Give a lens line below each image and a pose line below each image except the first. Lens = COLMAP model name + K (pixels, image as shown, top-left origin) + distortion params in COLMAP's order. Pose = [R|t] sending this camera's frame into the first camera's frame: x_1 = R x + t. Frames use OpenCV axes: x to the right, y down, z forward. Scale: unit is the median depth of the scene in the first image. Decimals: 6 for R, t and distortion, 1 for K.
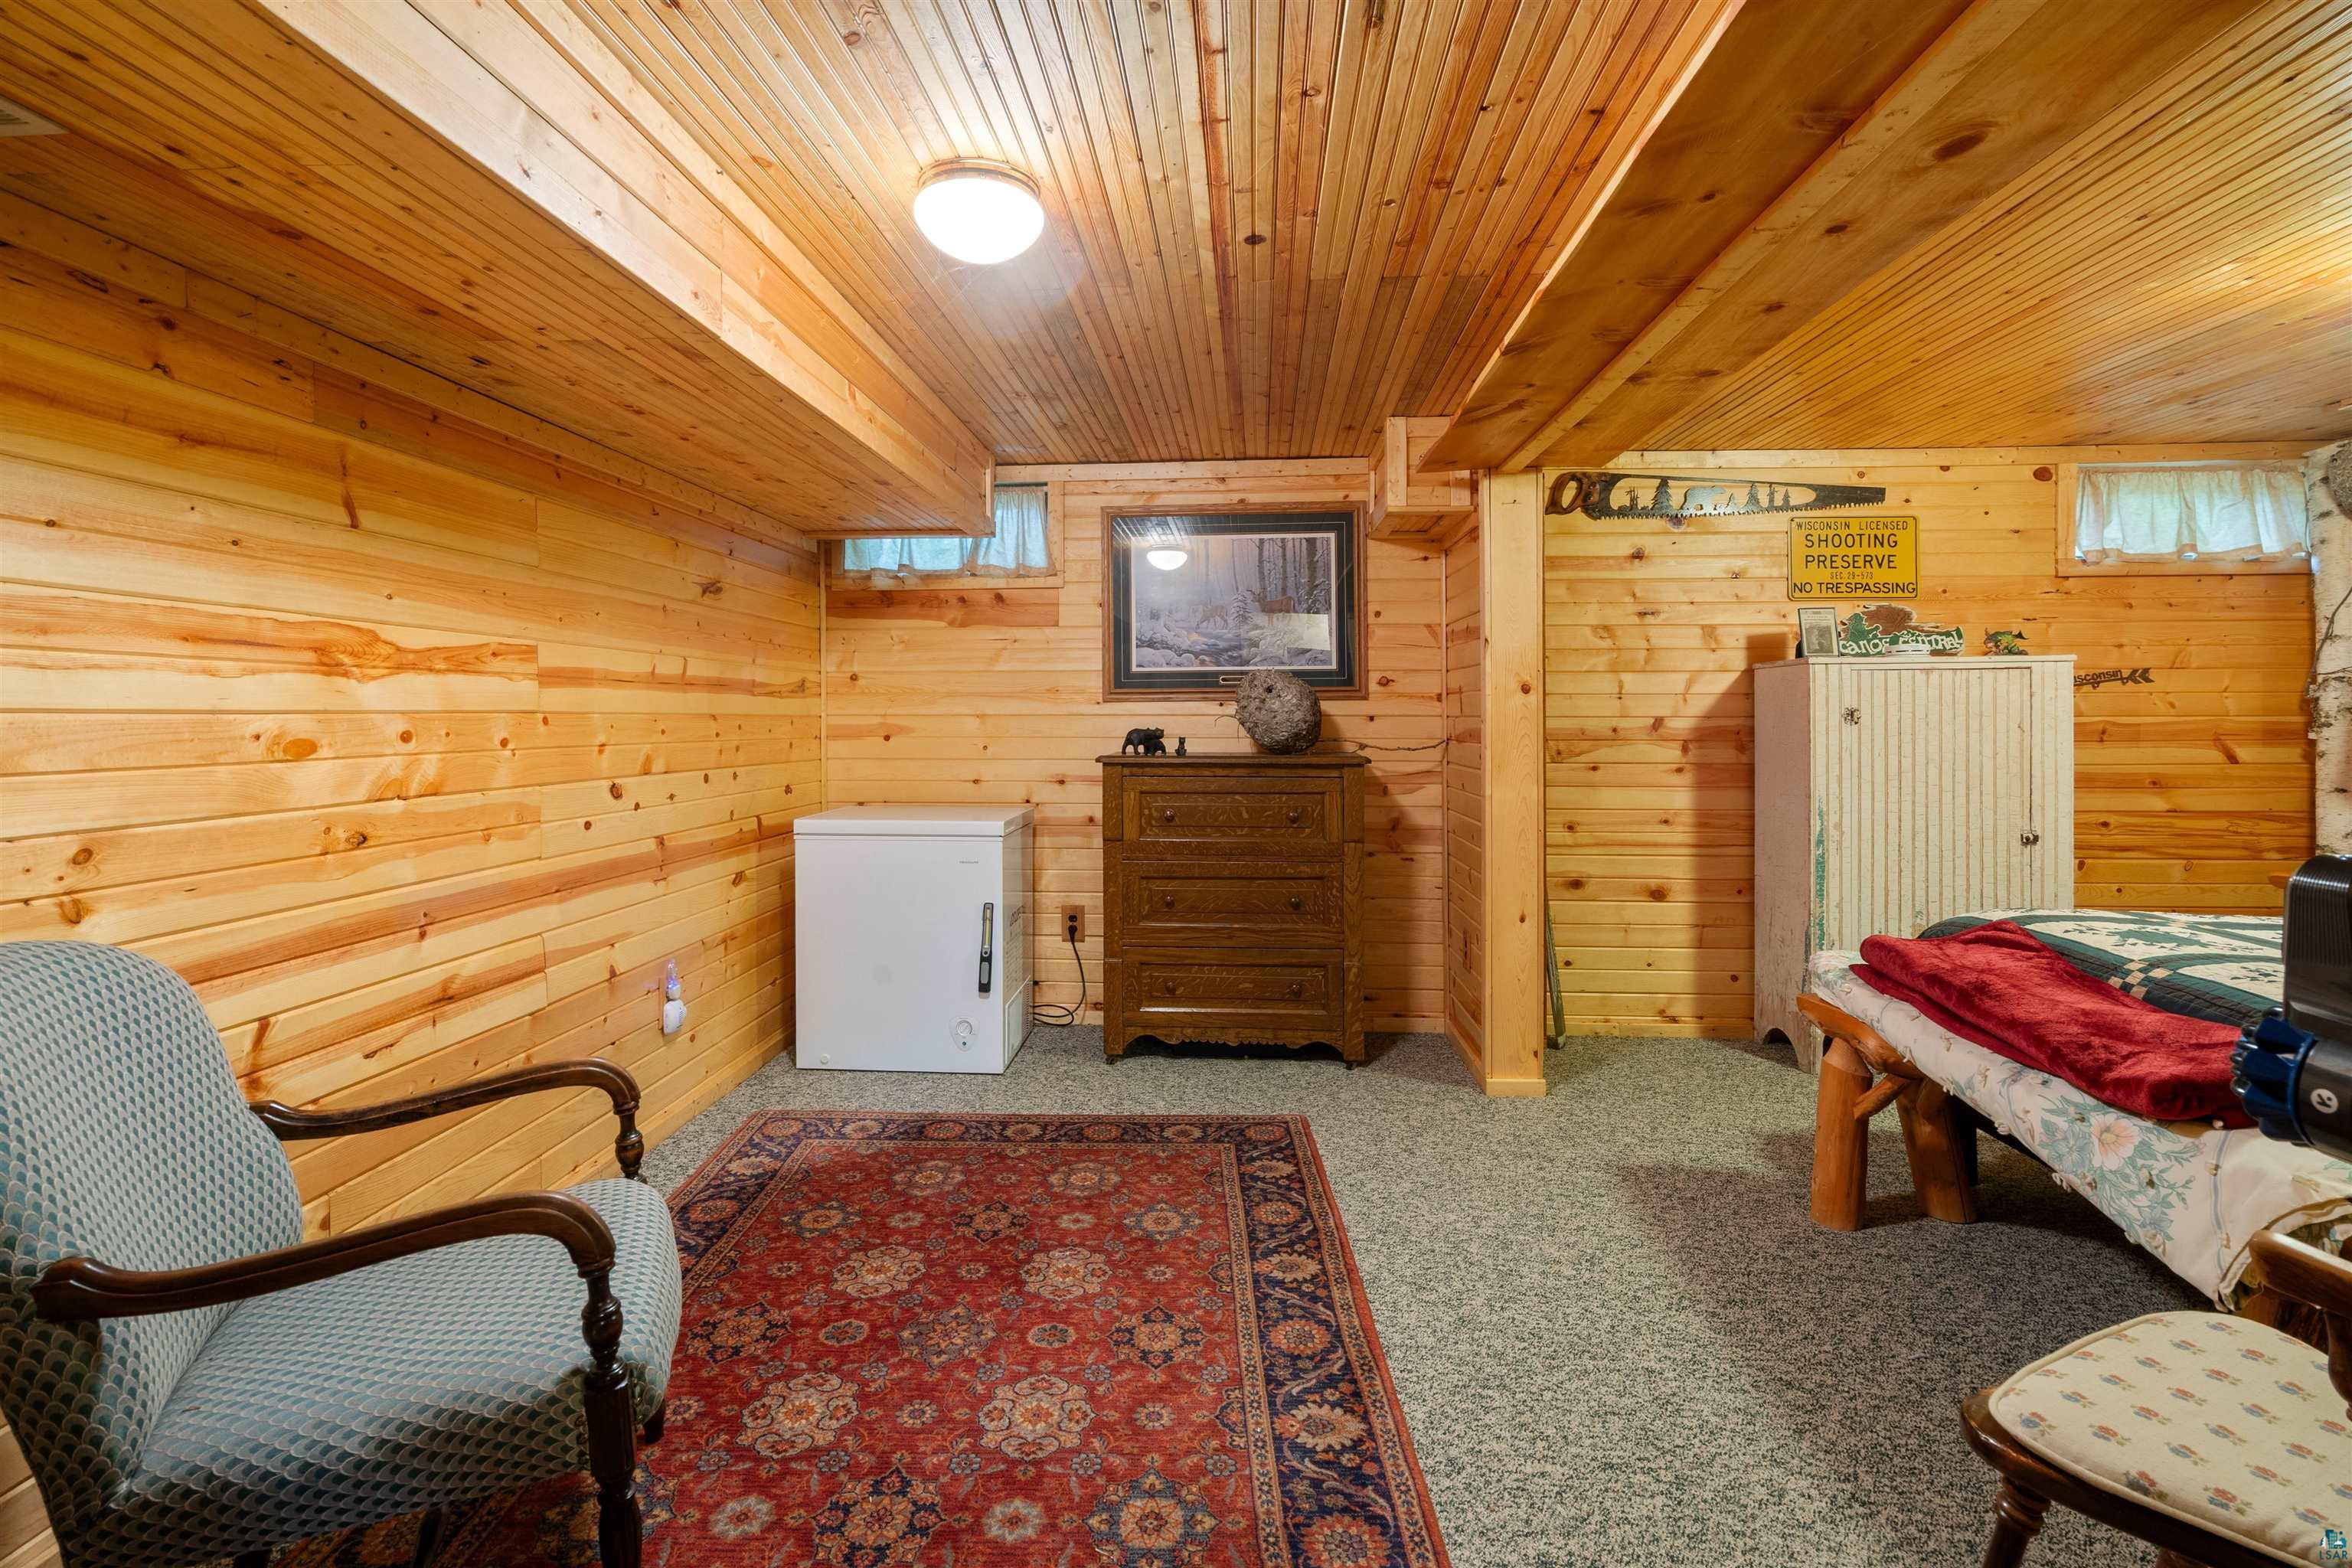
lens RADIAL K [[1085.6, 0, 1178.8], [0, 1085.6, 720.7], [0, 0, 1]] dist [-0.003198, 0.001803]
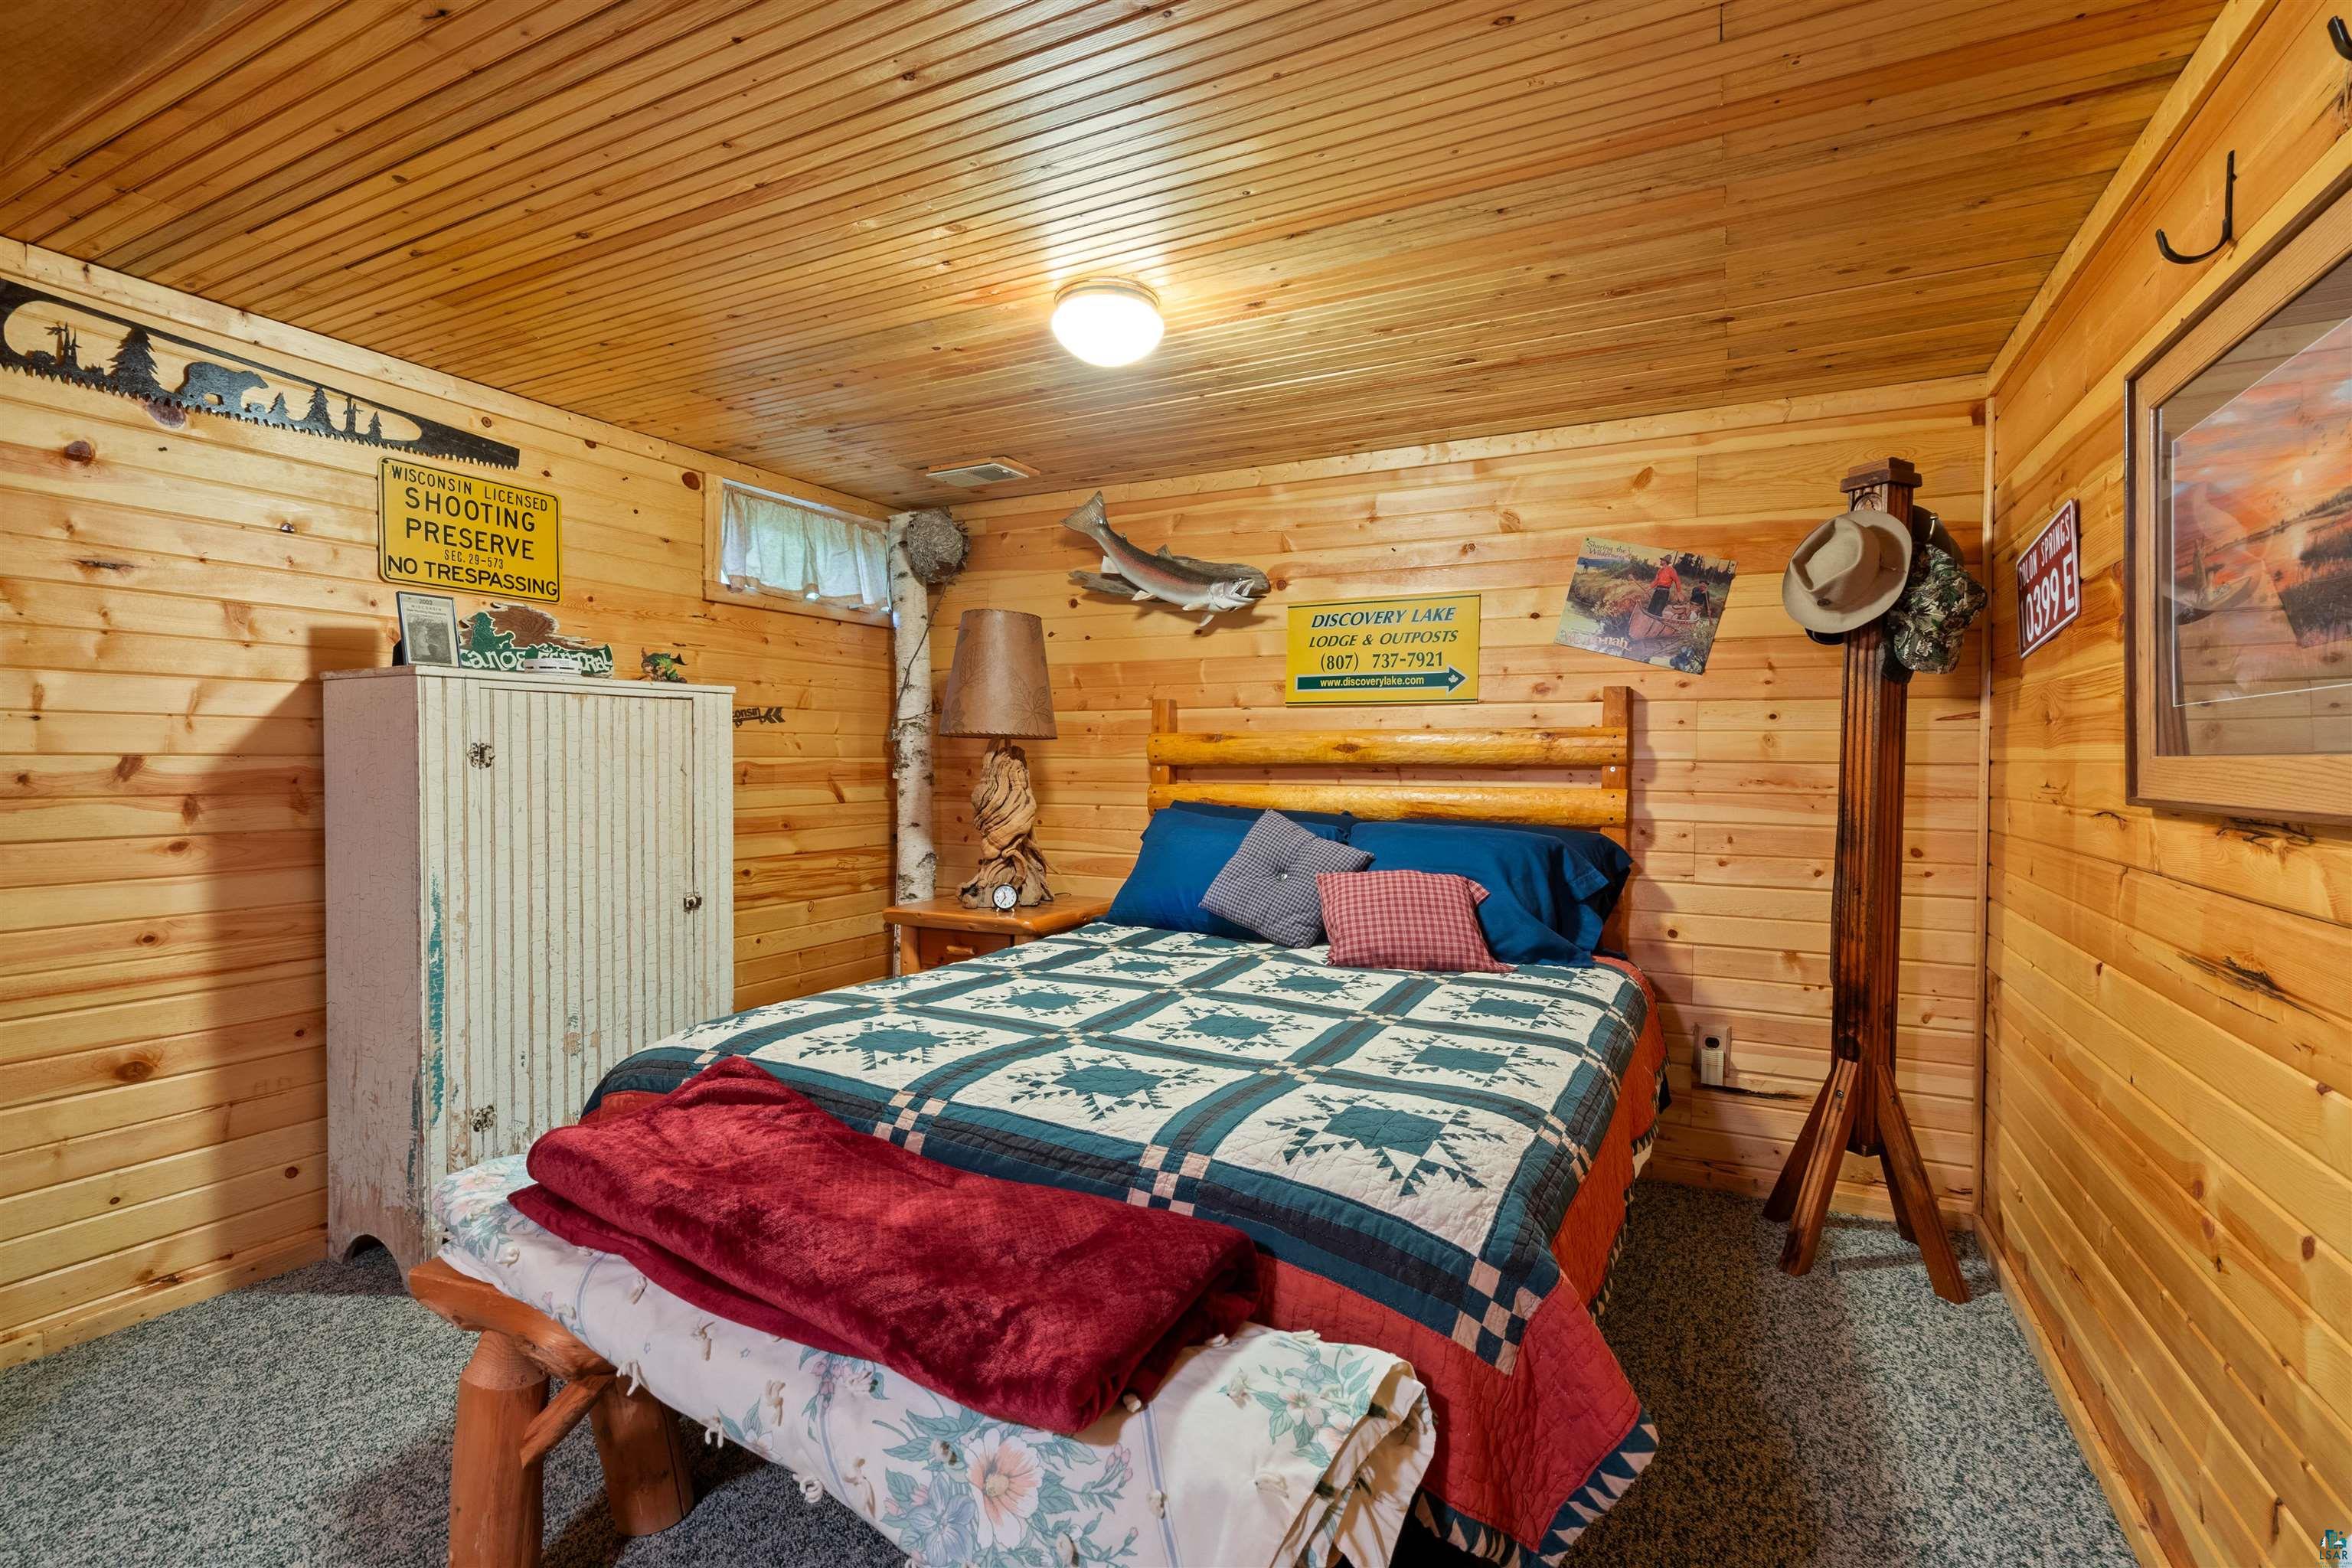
lens RADIAL K [[1085.6, 0, 1172.2], [0, 1085.6, 778.0], [0, 0, 1]] dist [-0.003198, 0.001803]
pose [[0.411021, -0.012670, 0.911538, 0.157818], [-0.003656, 0.999872, 0.015547, -0.001860], [-0.911619, -0.009722, 0.410922, 0.289489]]
